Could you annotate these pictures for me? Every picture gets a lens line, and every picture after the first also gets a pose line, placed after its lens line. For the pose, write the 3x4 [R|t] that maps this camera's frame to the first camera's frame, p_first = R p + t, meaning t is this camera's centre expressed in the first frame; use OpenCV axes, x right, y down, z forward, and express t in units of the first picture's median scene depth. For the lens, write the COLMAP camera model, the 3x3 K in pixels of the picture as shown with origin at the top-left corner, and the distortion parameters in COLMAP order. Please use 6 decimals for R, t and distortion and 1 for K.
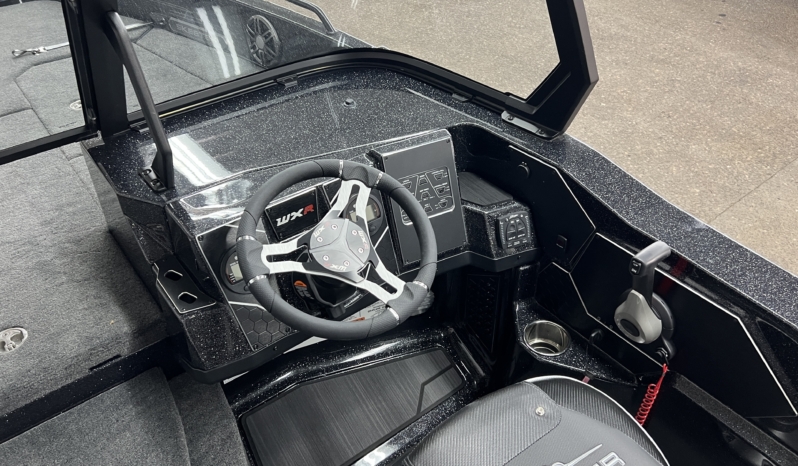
lens RADIAL K [[610.7, 0, 406.2], [0, 610.7, 239.7], [0, 0, 1]] dist [0.058406, -0.050287]
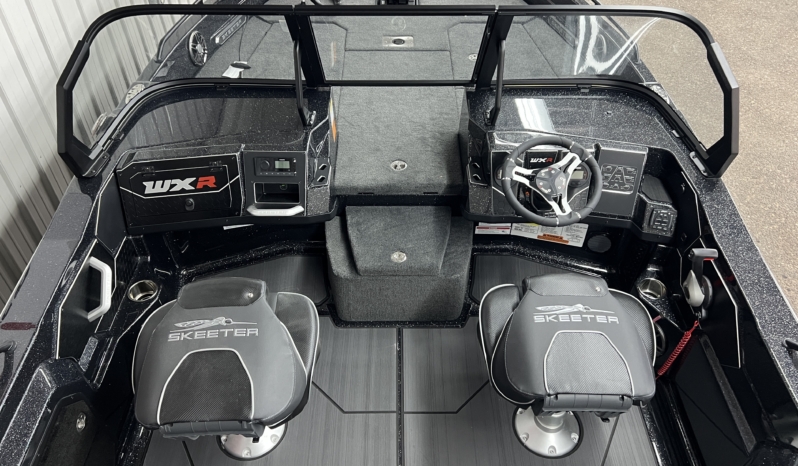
lens RADIAL K [[610.7, 0, 394.9], [0, 610.7, 236.7], [0, 0, 1]] dist [0.058406, -0.050287]
pose [[0.786872, 0.429911, -0.442729, 0.375332], [-0.395656, 0.902016, 0.172693, 0.023755], [0.473591, 0.039281, 0.879869, -0.824984]]
